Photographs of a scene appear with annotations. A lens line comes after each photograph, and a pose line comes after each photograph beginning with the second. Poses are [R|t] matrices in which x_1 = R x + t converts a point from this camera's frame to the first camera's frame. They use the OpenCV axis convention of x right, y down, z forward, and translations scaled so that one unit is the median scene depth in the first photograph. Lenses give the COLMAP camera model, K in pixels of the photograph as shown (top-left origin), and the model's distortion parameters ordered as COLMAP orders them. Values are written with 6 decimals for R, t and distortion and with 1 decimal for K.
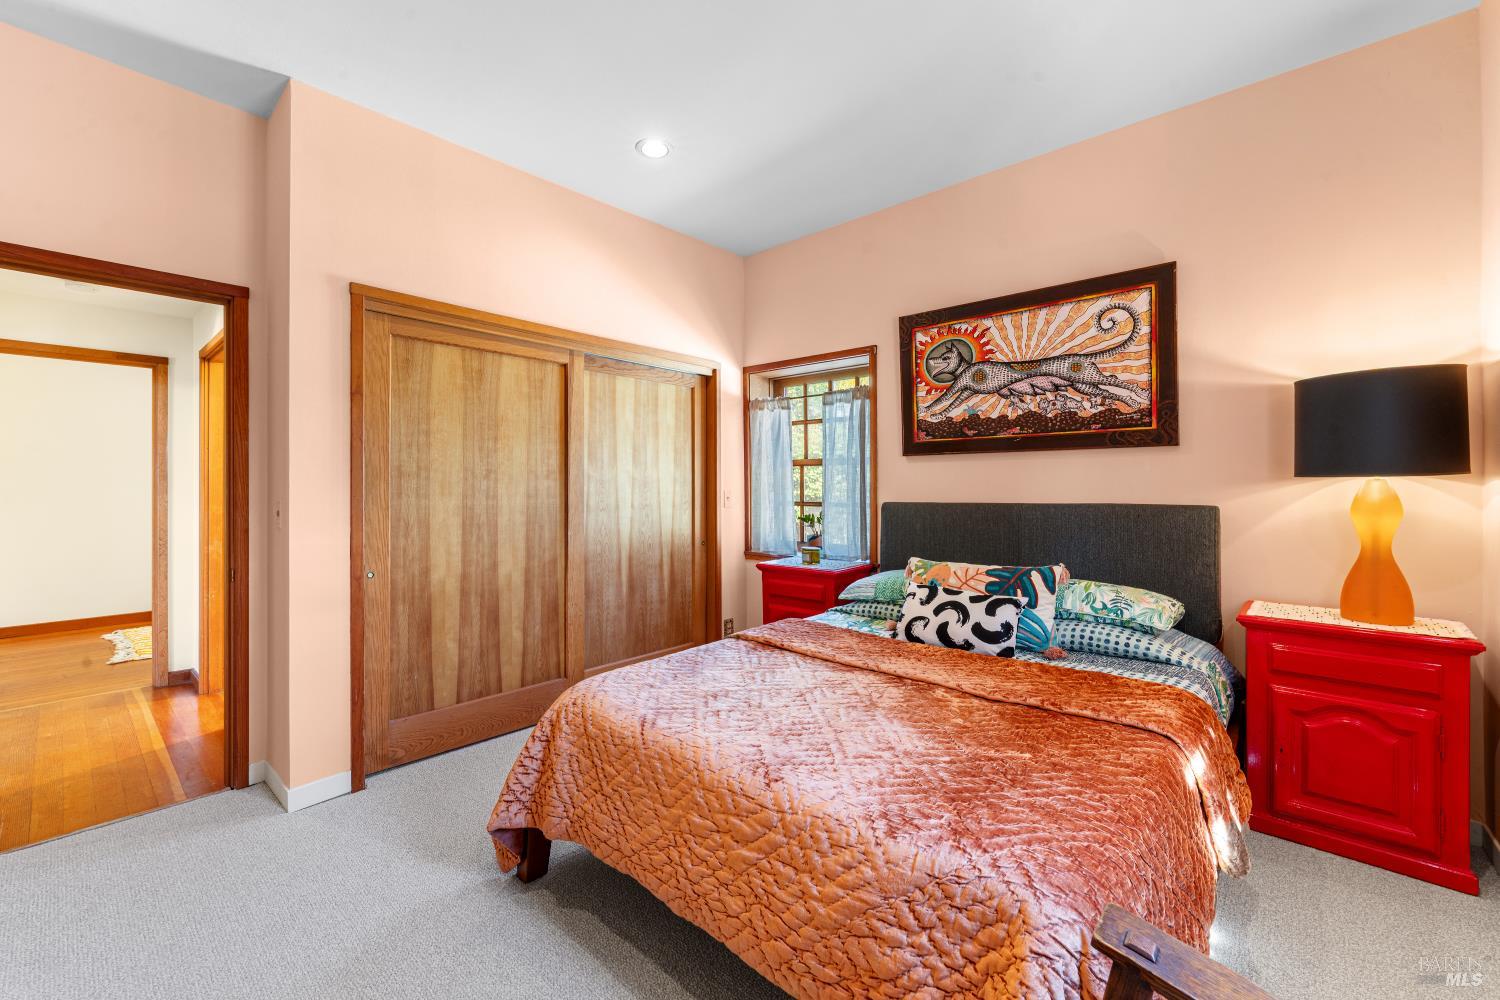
lens RADIAL K [[617.1, 0, 759.4], [0, 617.1, 488.1], [0, 0, 1]] dist [-0.000840, -0.001110]
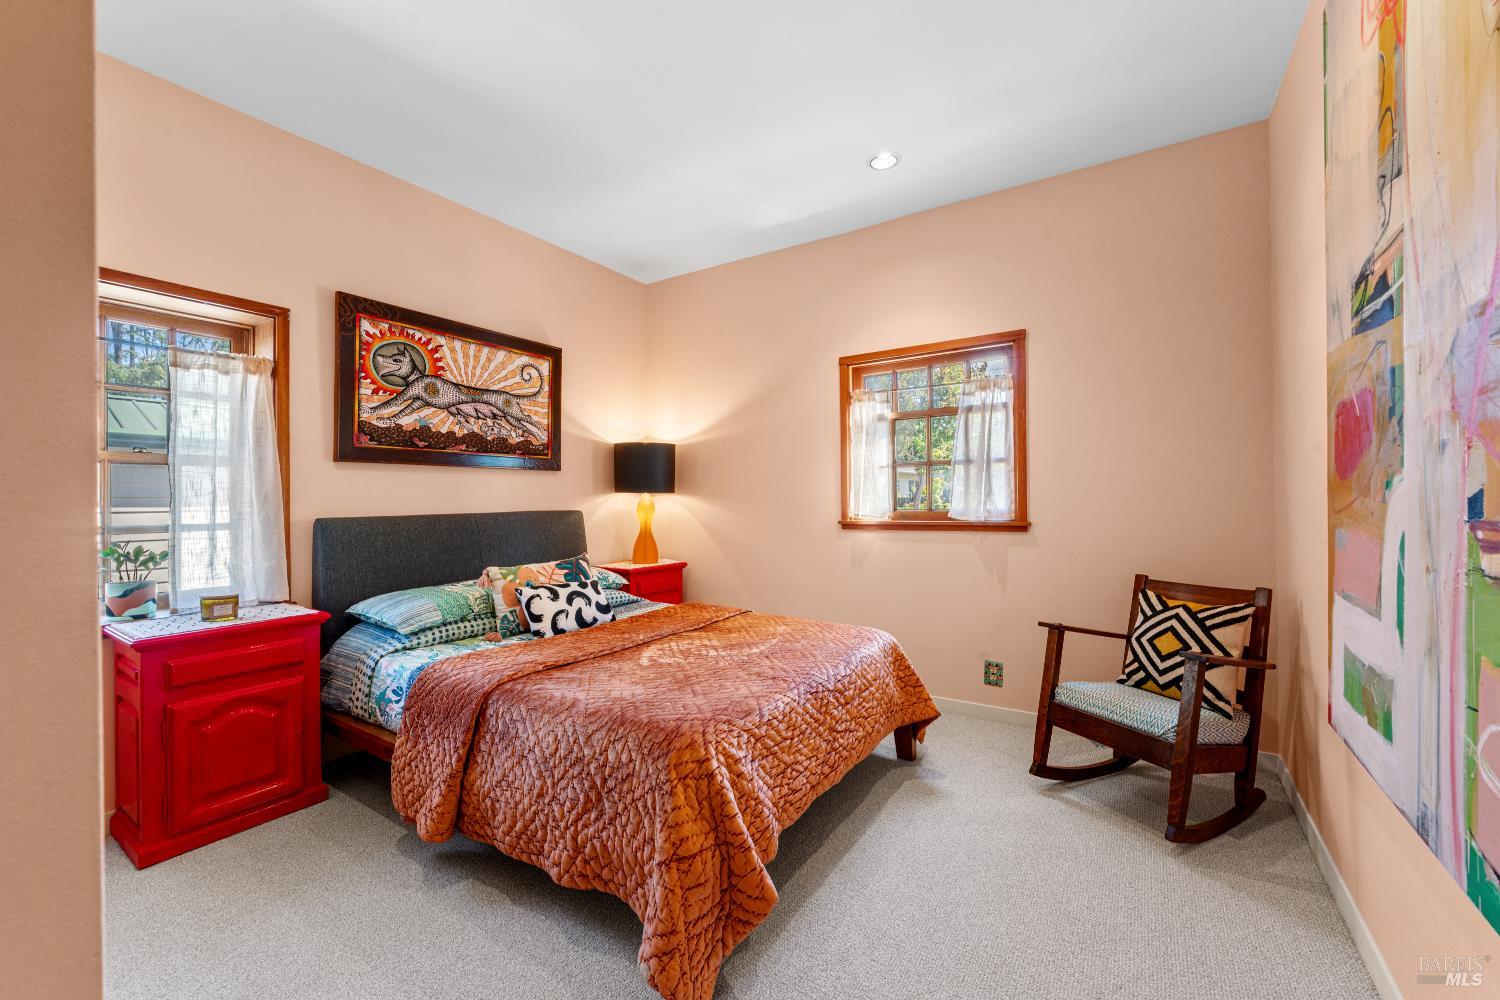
lens RADIAL K [[617.1, 0, 721.6], [0, 617.1, 500.1], [0, 0, 1]] dist [-0.000840, -0.001110]
pose [[-0.123593, 0.004805, 0.992321, -0.733377], [0.011474, 0.999928, -0.003412, 0.009408], [-0.992267, 0.010964, -0.123639, 0.682826]]
